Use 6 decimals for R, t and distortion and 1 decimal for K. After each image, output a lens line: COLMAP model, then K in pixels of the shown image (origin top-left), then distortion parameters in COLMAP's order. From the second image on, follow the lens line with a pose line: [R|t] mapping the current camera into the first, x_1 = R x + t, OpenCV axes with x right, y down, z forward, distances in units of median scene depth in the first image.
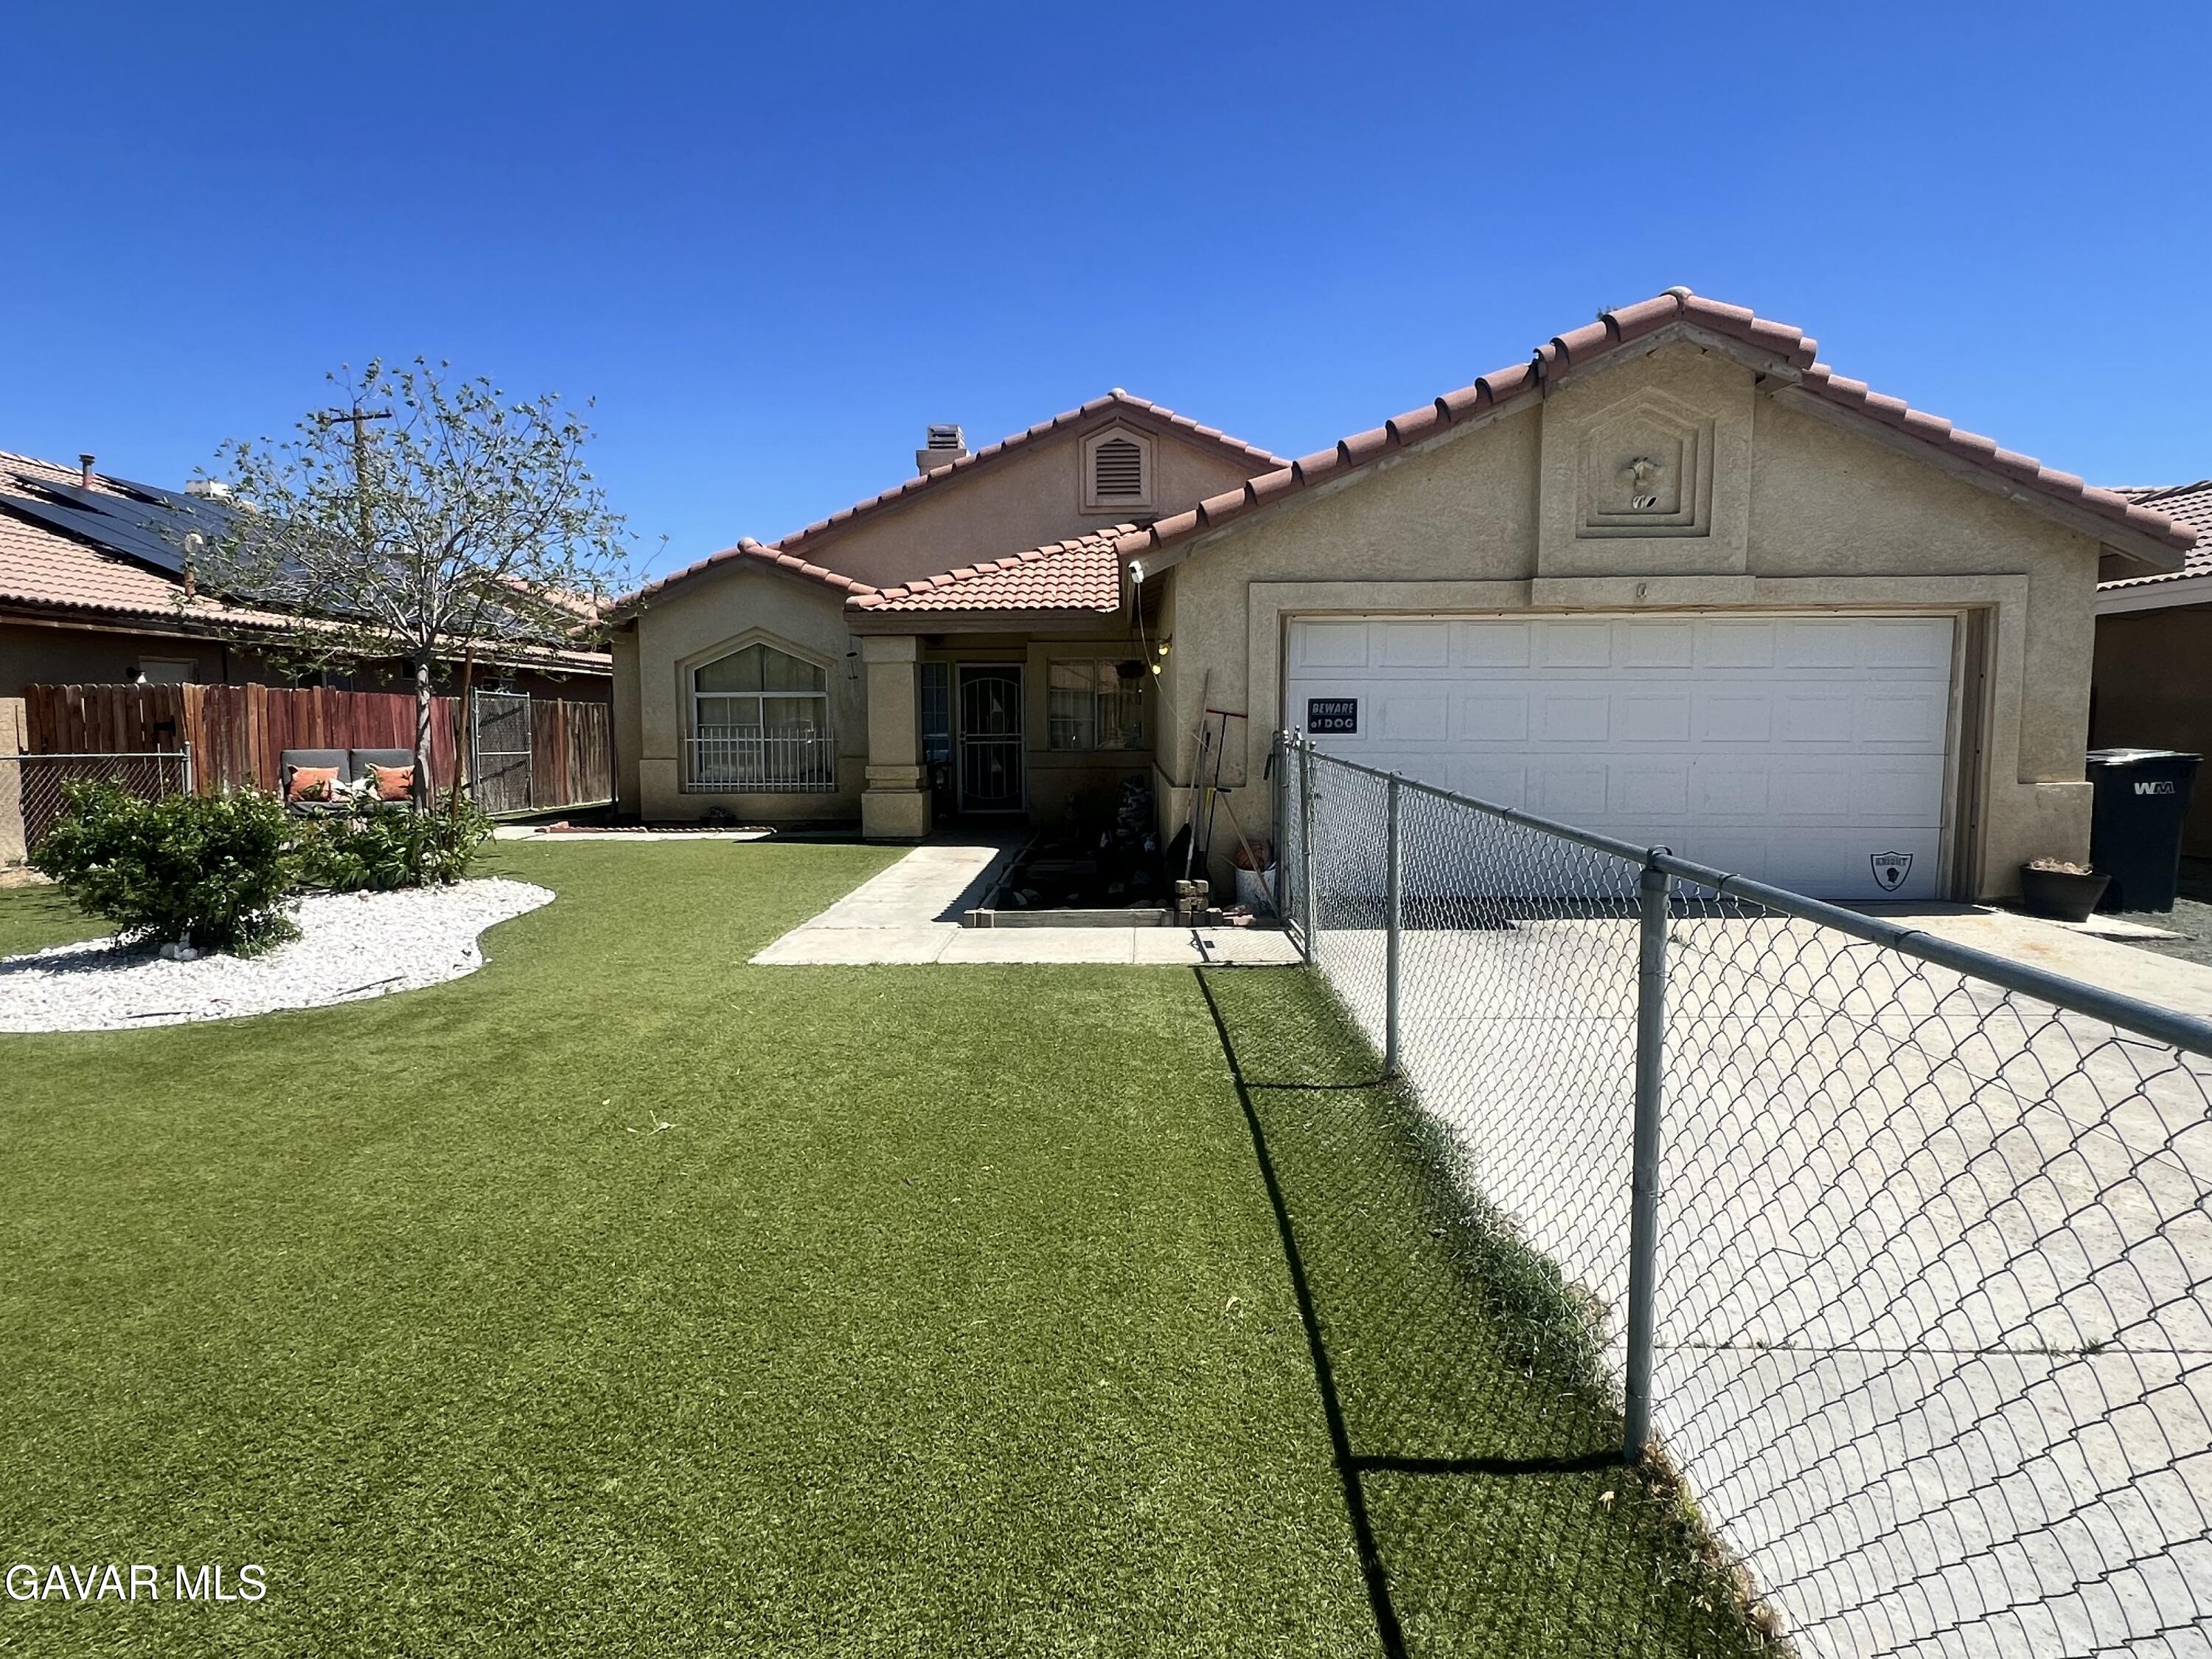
lens RADIAL K [[1255.4, 0, 1125.8], [0, 1255.4, 809.6], [0, 0, 1]] dist [-0.001097, -0.007428]
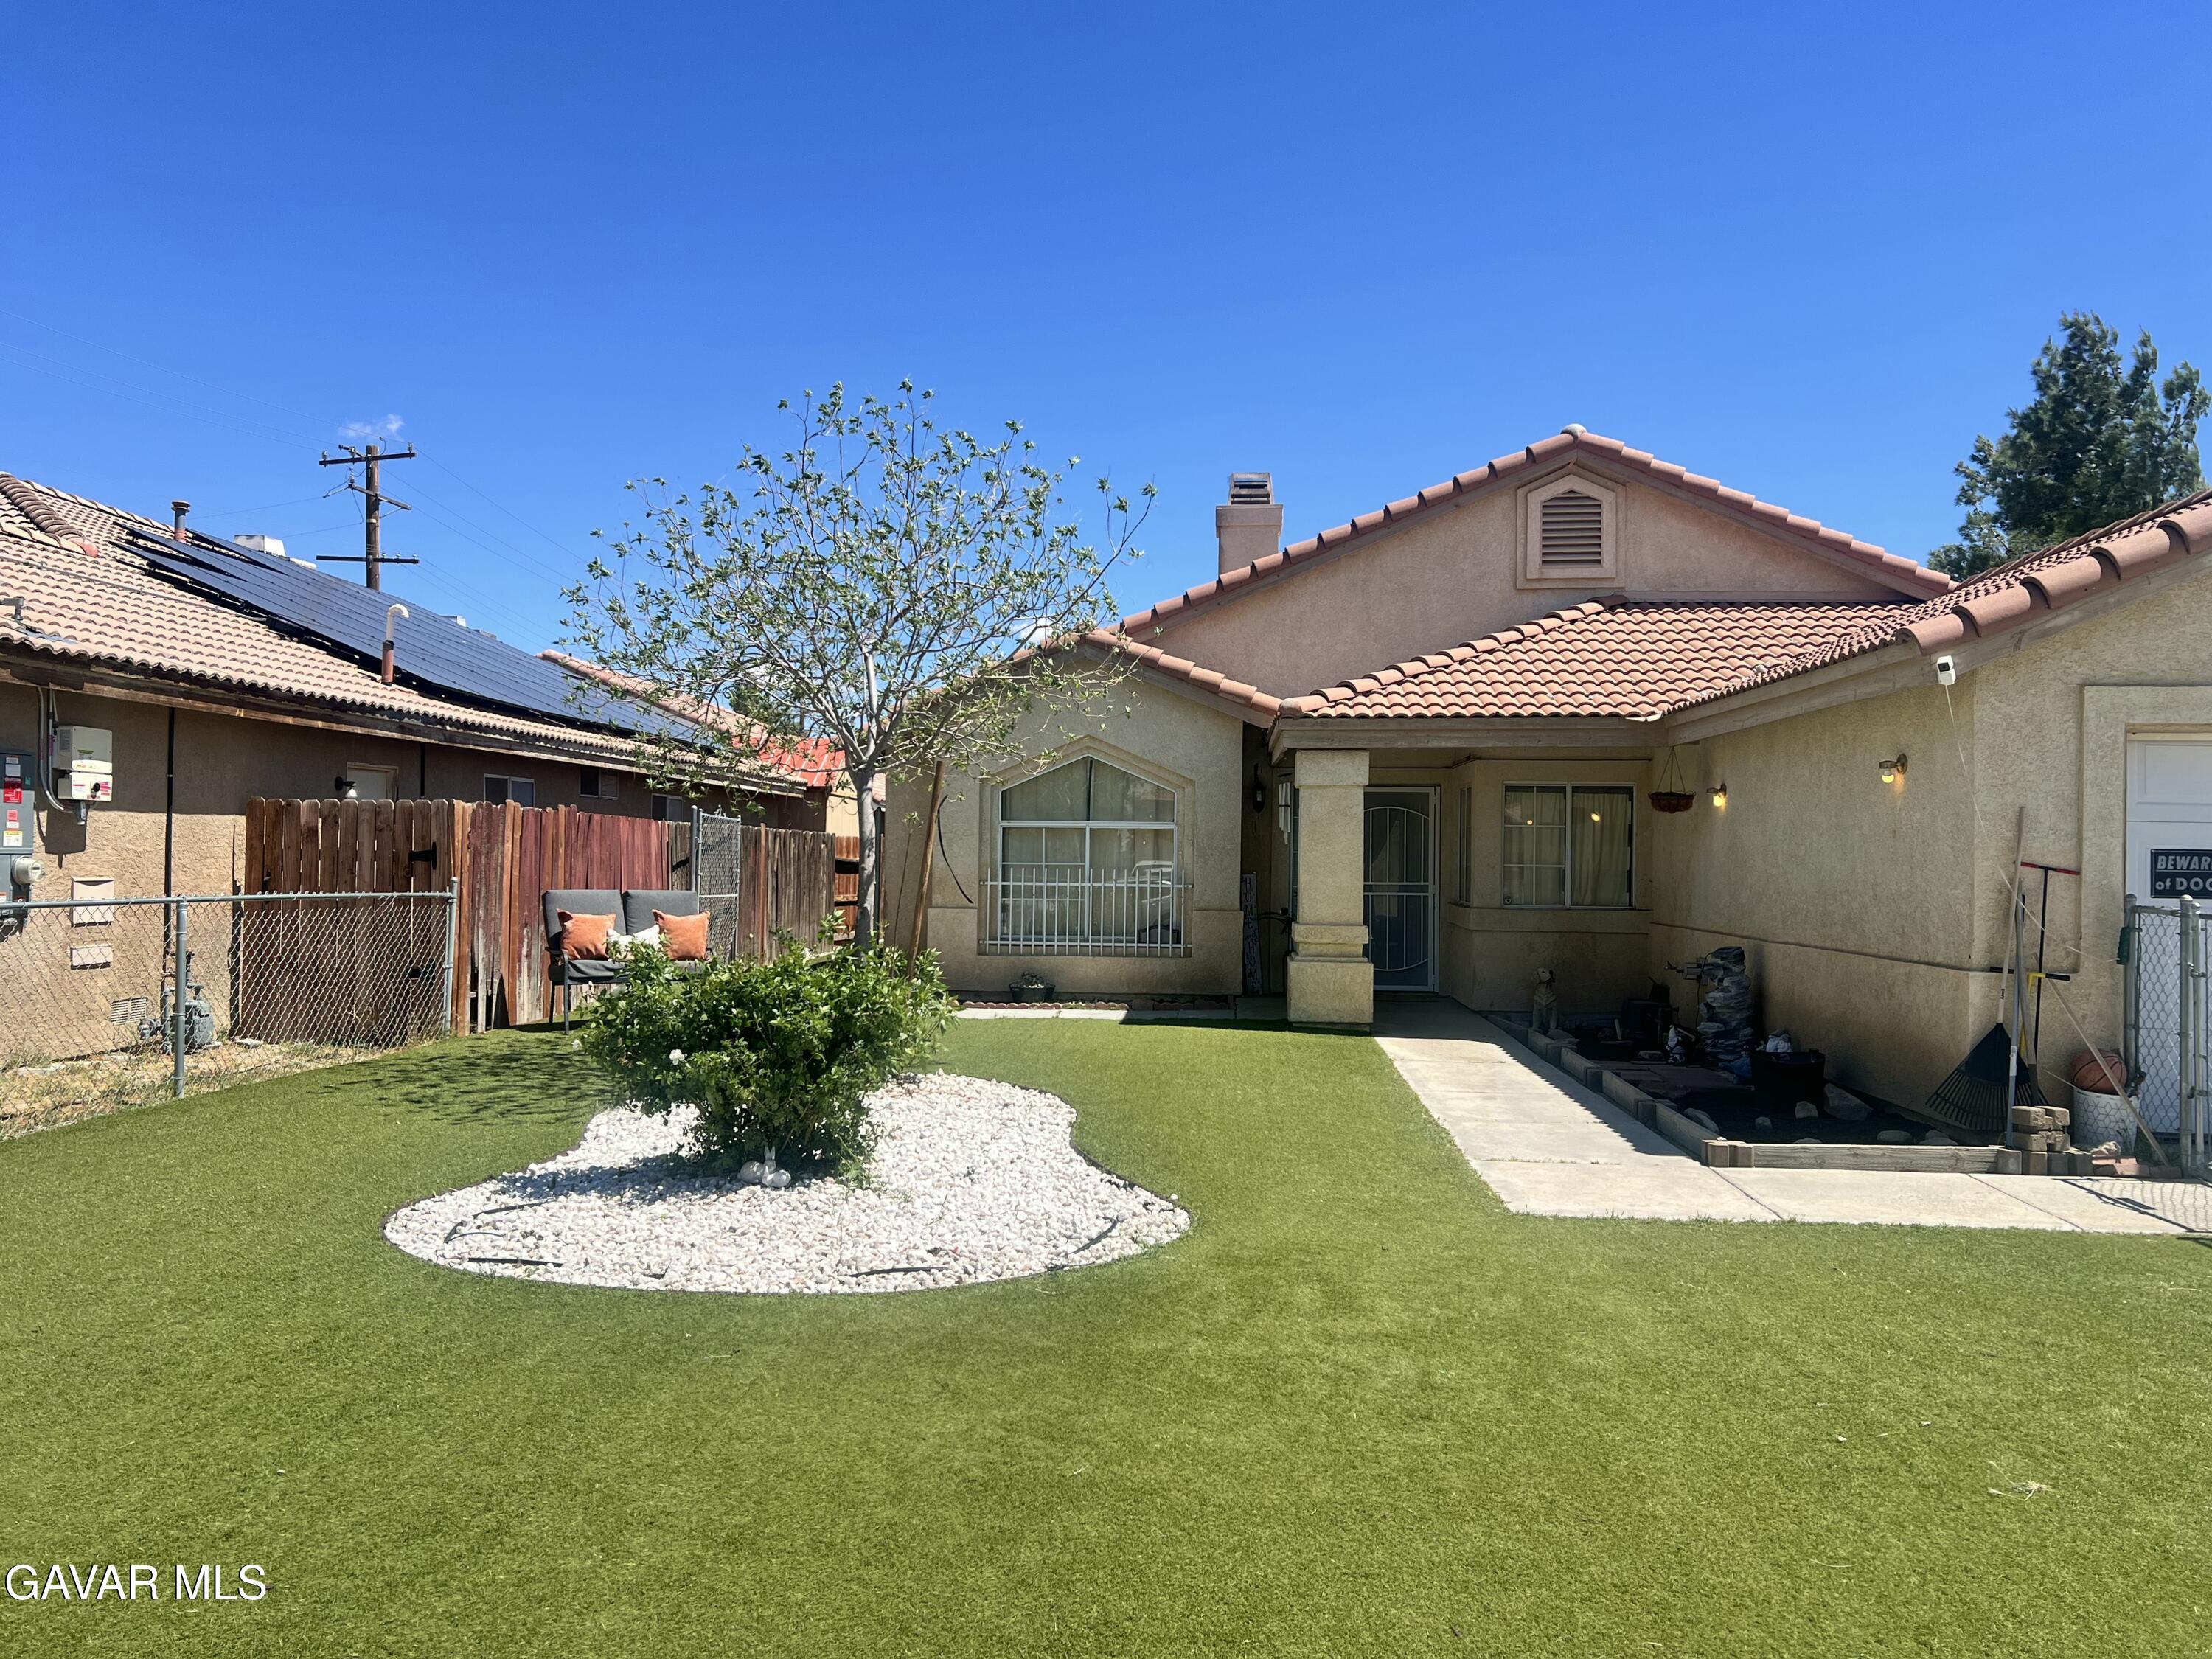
lens RADIAL K [[1663.8, 0, 1109.8], [0, 1663.8, 830.9], [0, 0, 1]] dist [0.056190, -0.070968]
pose [[0.997933, 0.015701, -0.062314, -0.294368], [-0.021004, 0.996127, -0.085385, -0.004160], [0.060732, 0.086517, 0.994397, 0.014501]]
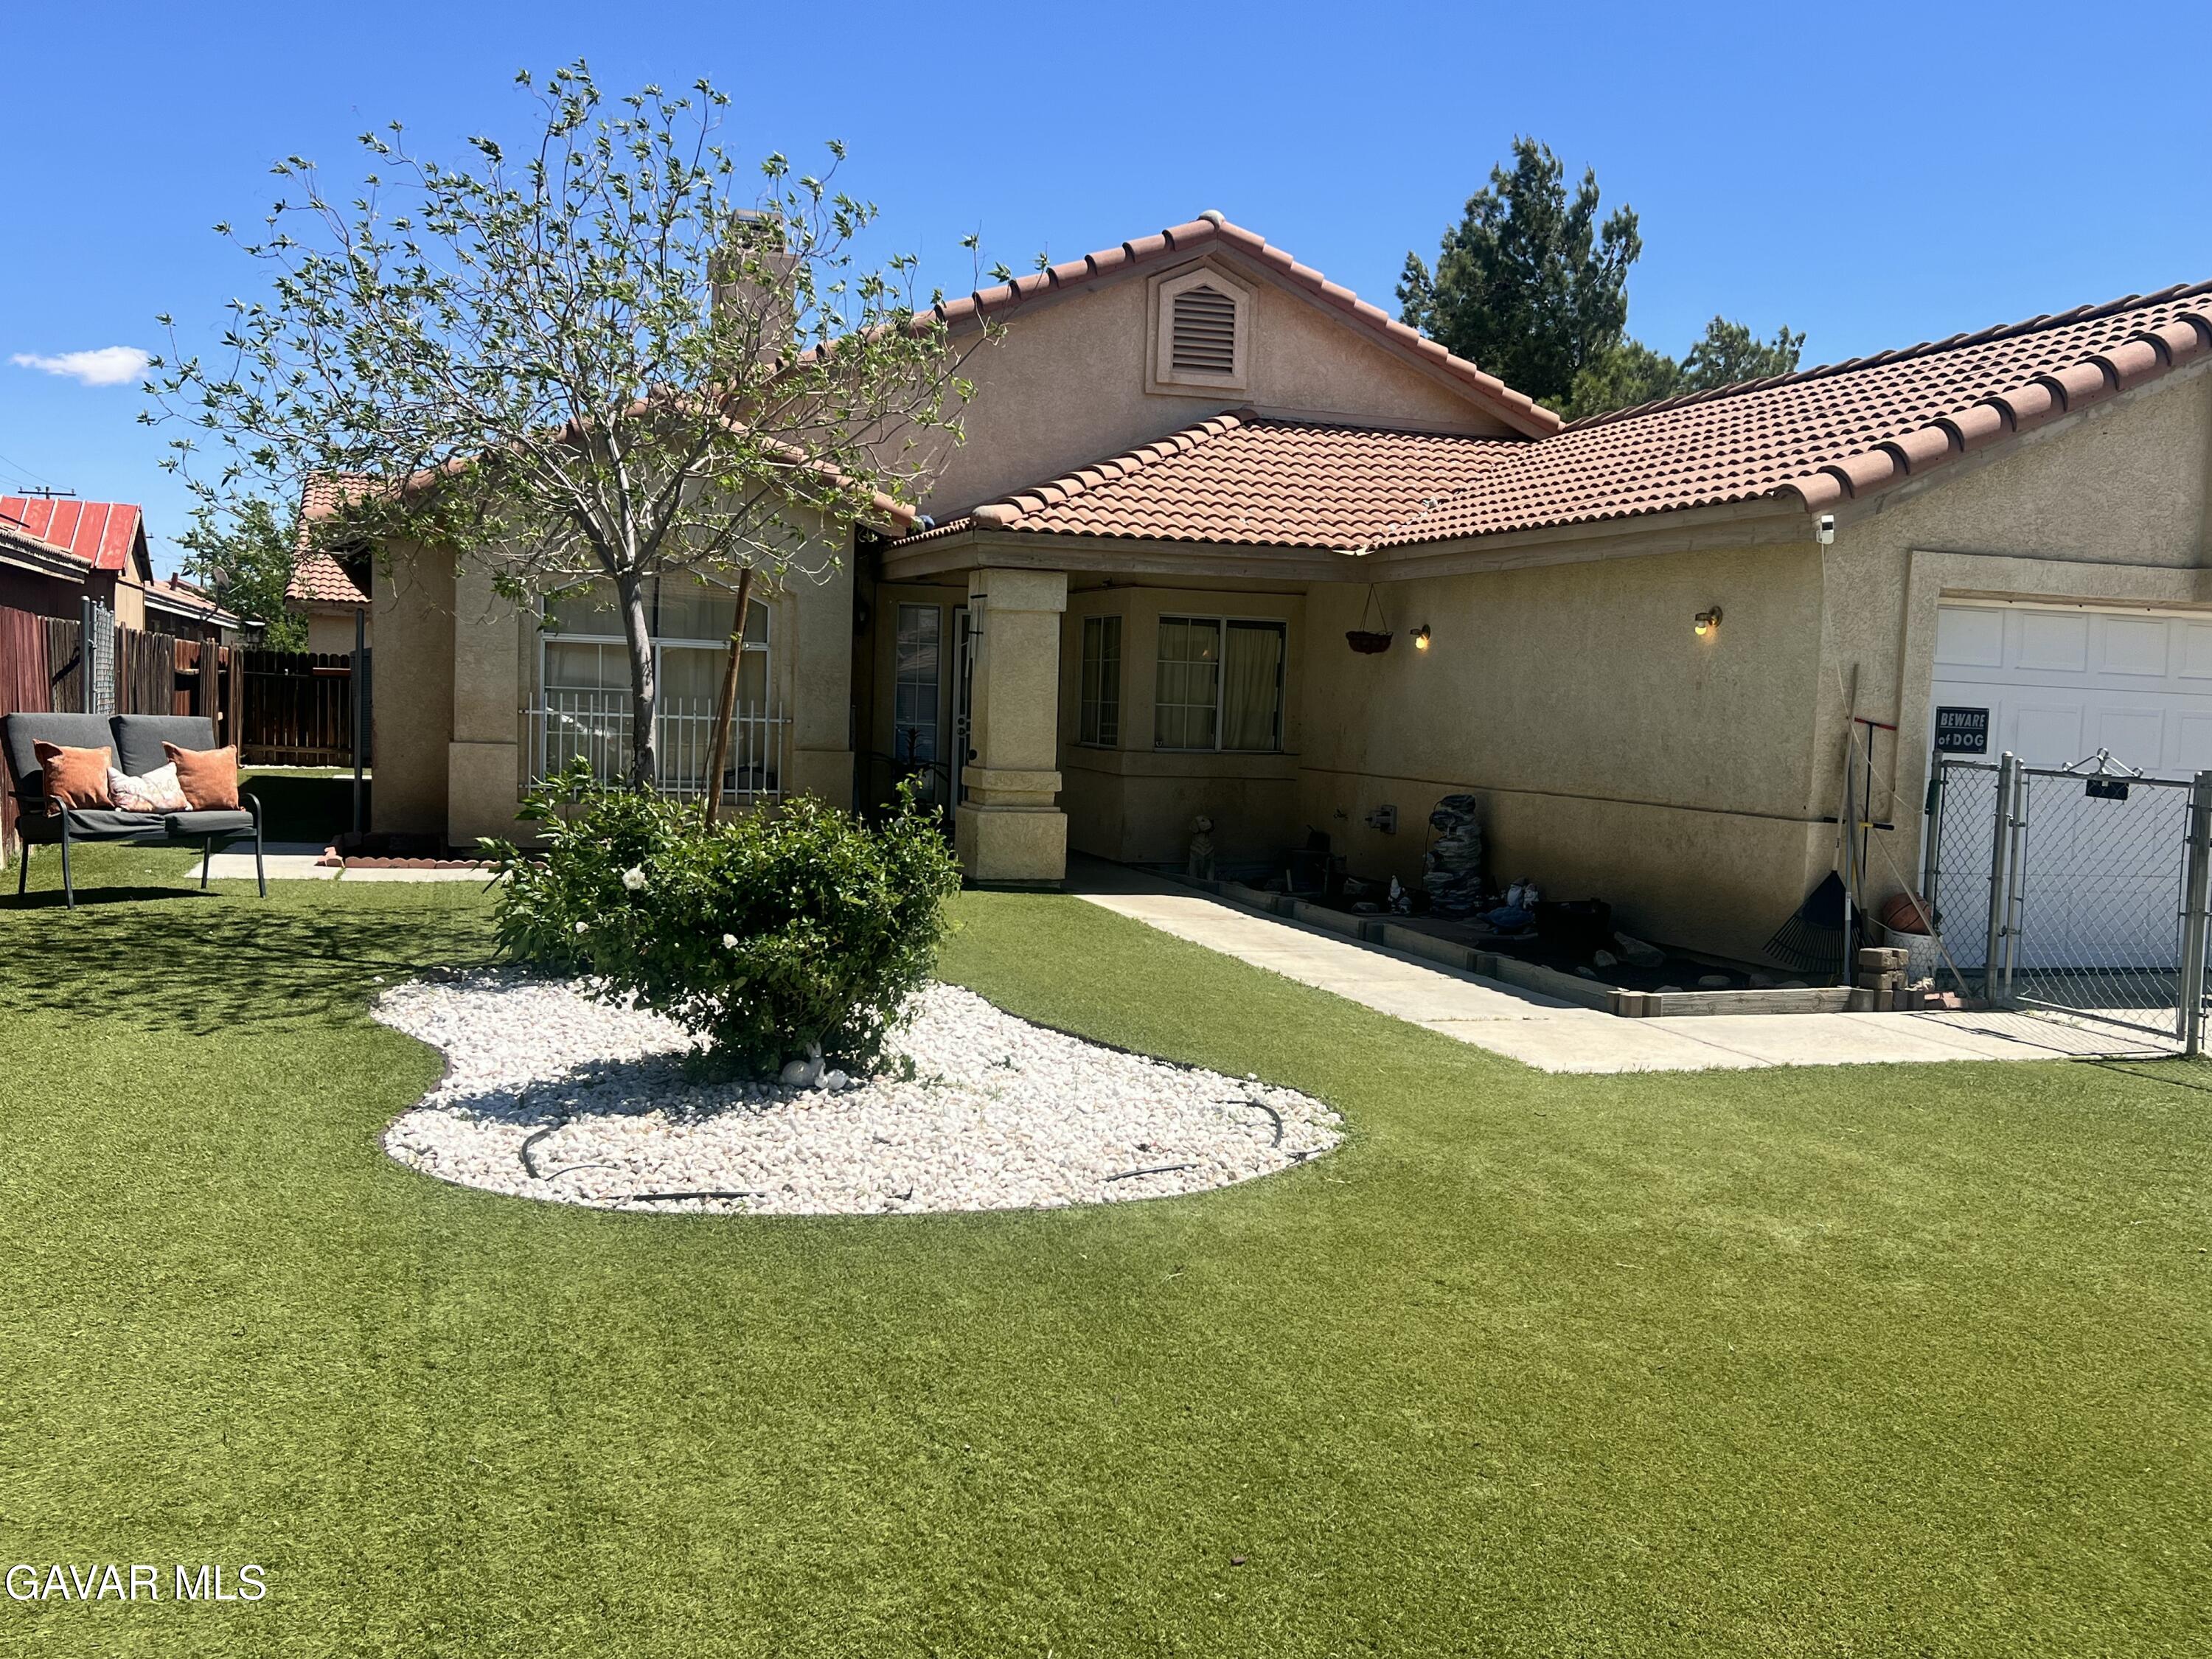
lens RADIAL K [[1959.3, 0, 1094.4], [0, 1959.3, 834.8], [0, 0, 1]] dist [0.072902, -0.108278]
pose [[0.941255, 0.014891, 0.337367, -0.564736], [-0.016185, 0.999868, 0.001024, -0.003401], [-0.337308, -0.006424, 0.941373, 0.037475]]
